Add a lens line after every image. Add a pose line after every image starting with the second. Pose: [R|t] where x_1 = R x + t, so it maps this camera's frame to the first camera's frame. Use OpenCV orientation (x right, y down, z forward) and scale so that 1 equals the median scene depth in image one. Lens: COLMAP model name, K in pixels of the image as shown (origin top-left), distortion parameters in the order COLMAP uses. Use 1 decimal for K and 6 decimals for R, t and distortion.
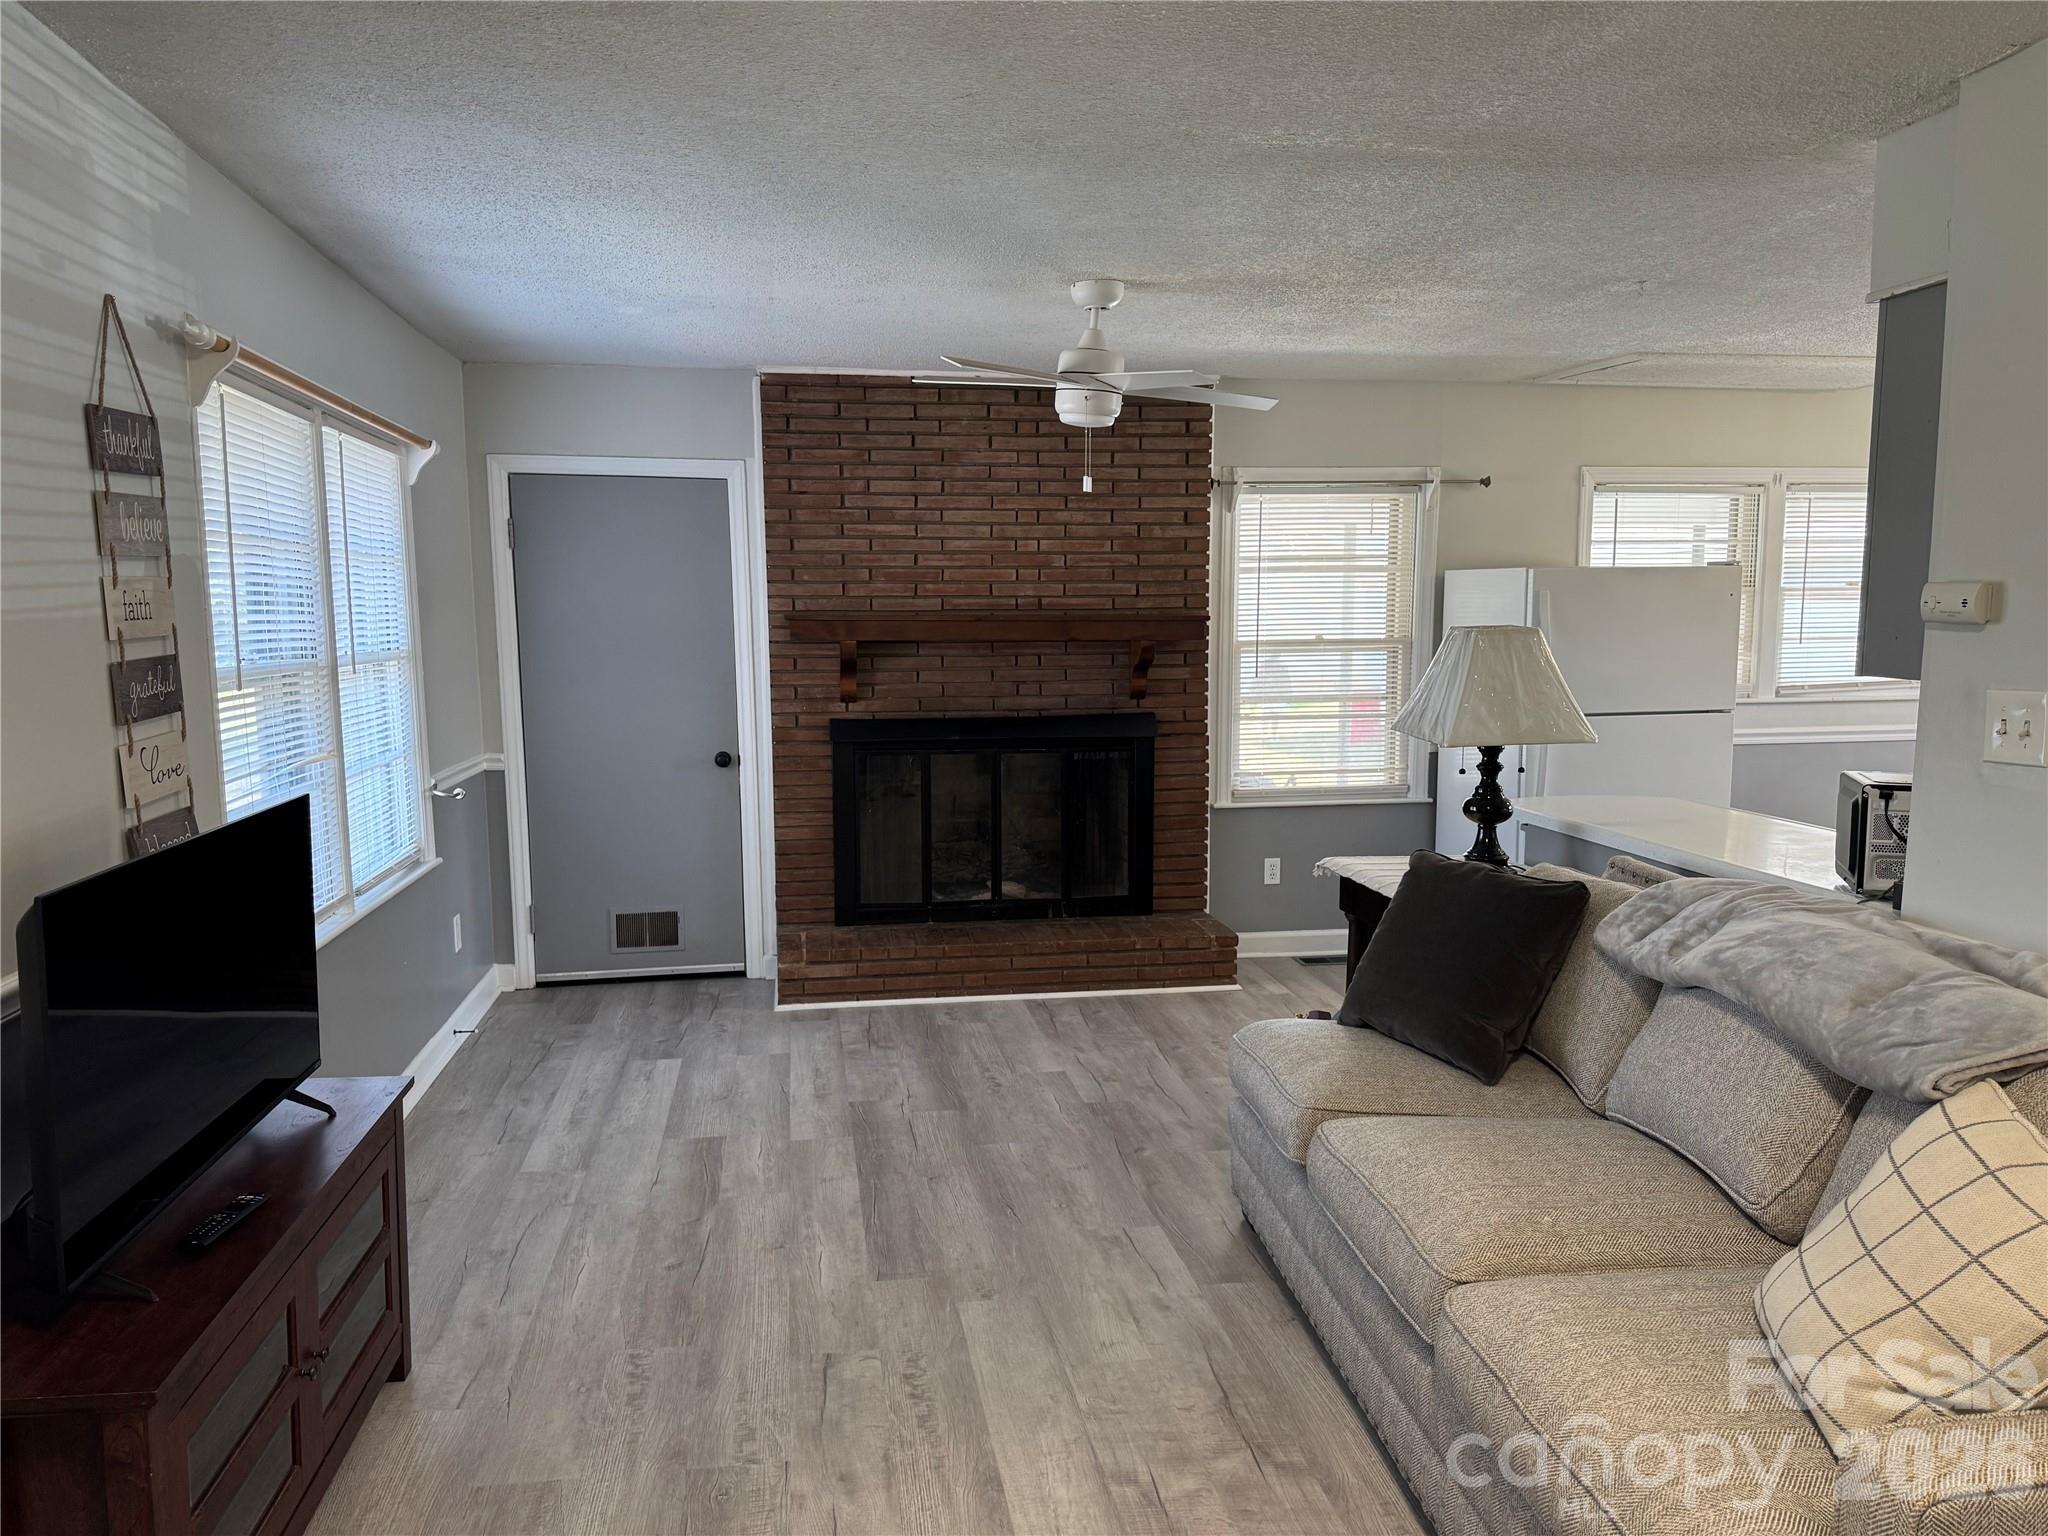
lens RADIAL K [[1410.4, 0, 1016.6], [0, 1410.4, 765.0], [0, 0, 1]] dist [0.179652, -0.313978]
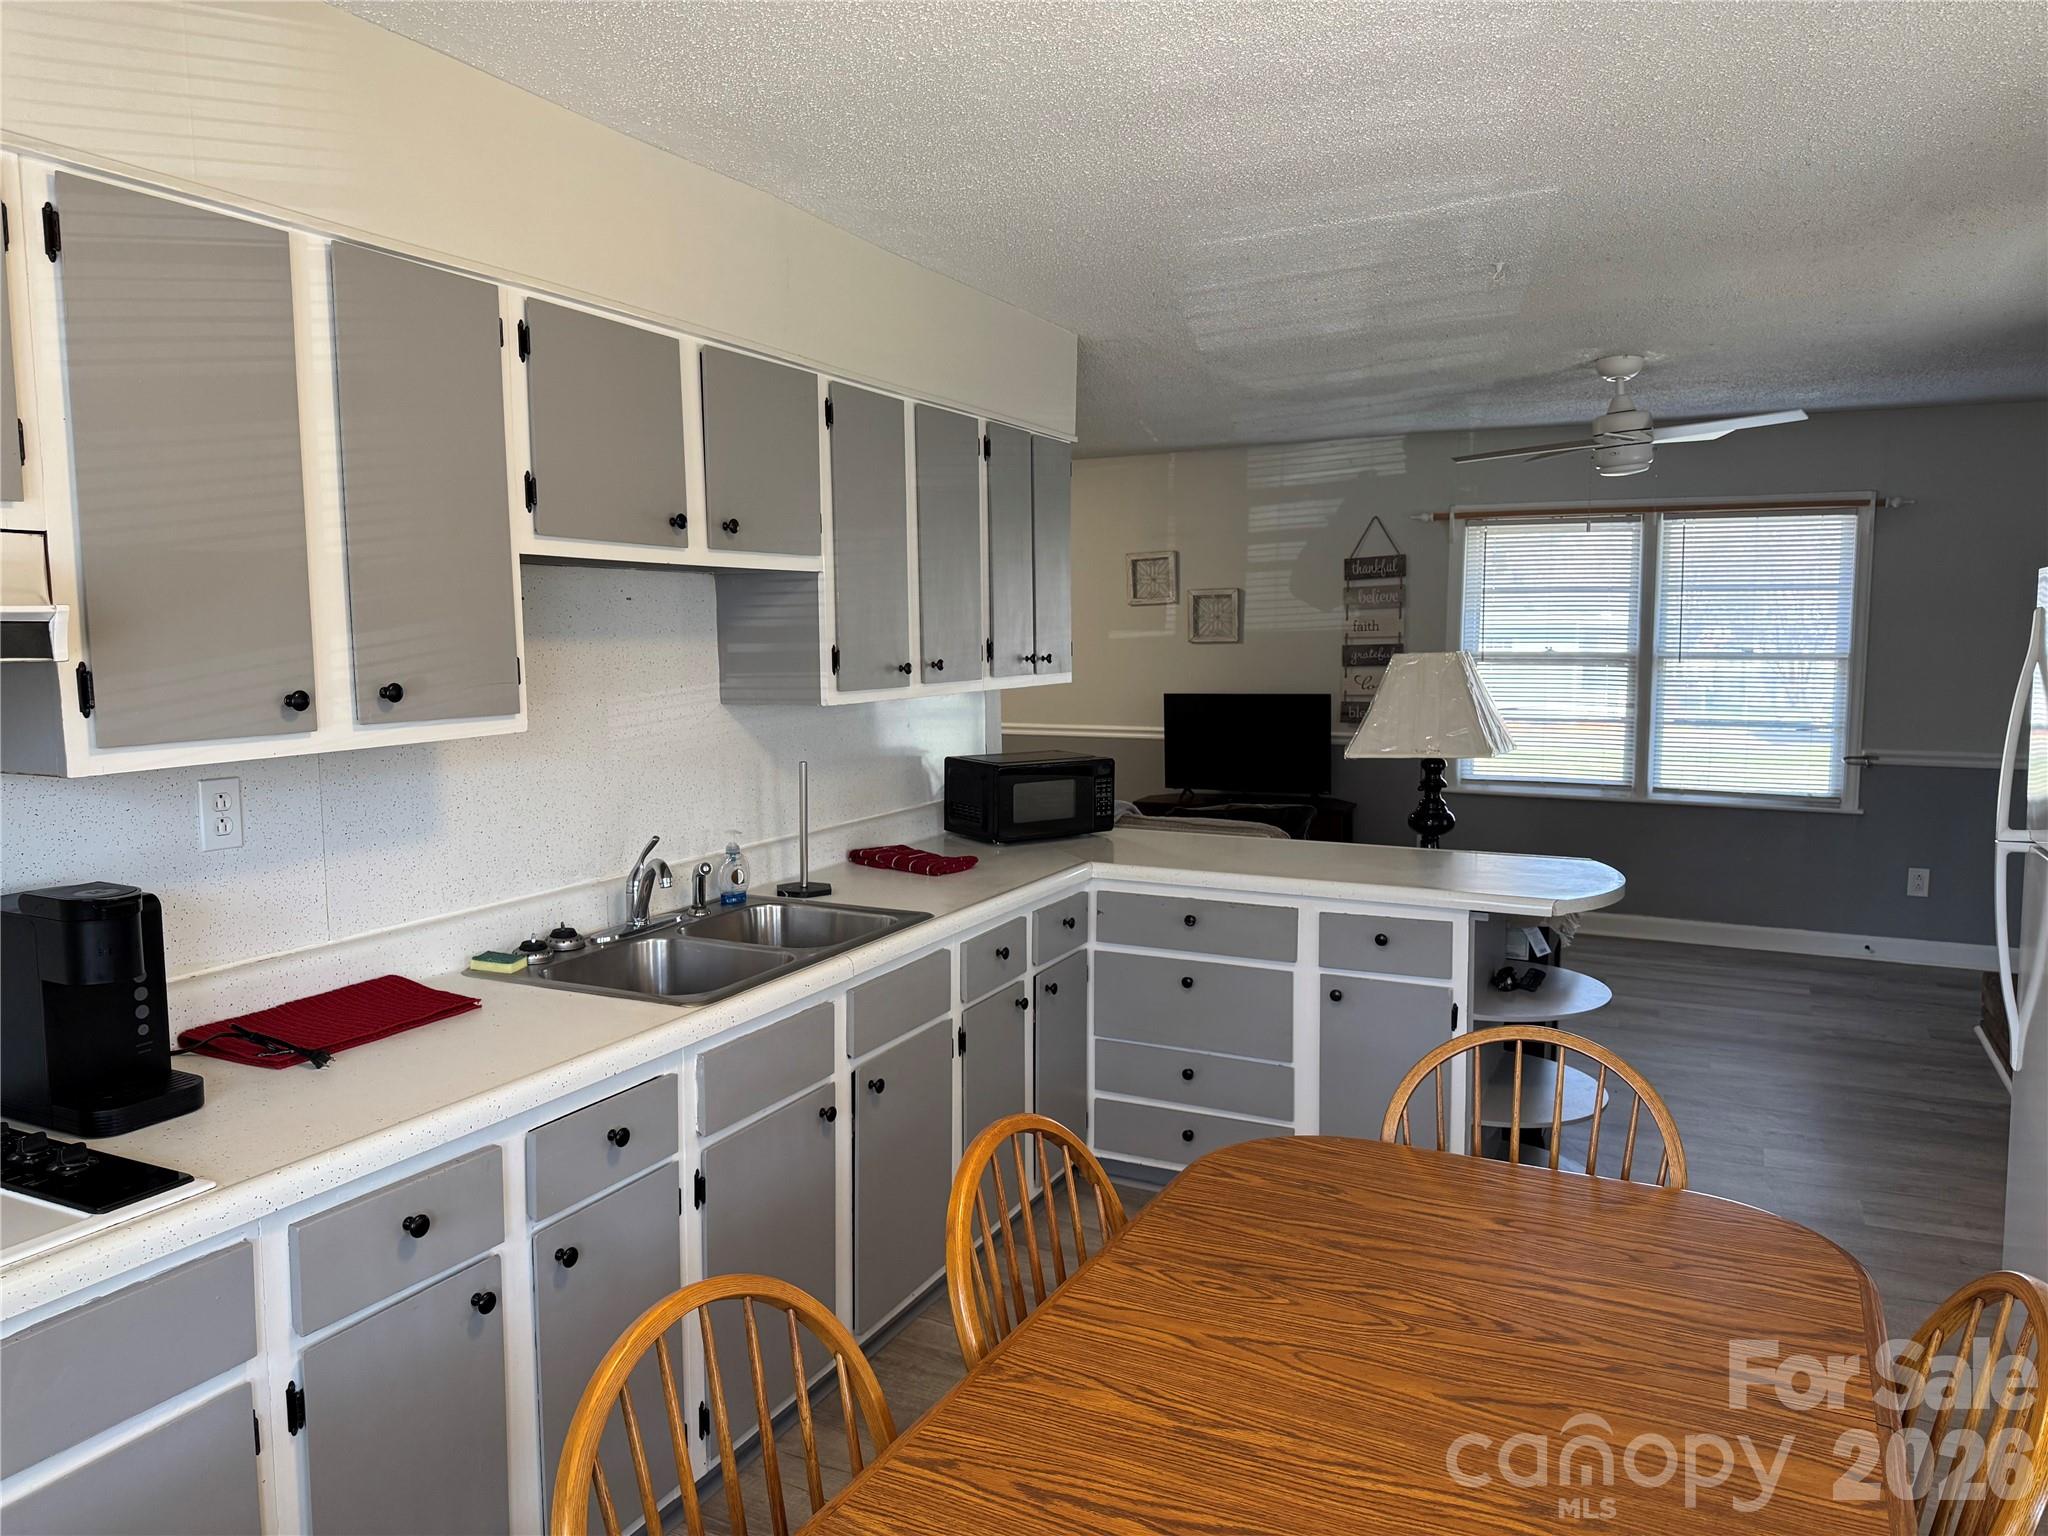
lens RADIAL K [[1410.4, 0, 1016.6], [0, 1410.4, 765.0], [0, 0, 1]] dist [0.179652, -0.313978]
pose [[-0.571504, 0.086121, -0.816067, 1.325473], [-0.078710, 0.984139, 0.158980, -0.148335], [0.816815, 0.155090, -0.555661, 1.298987]]
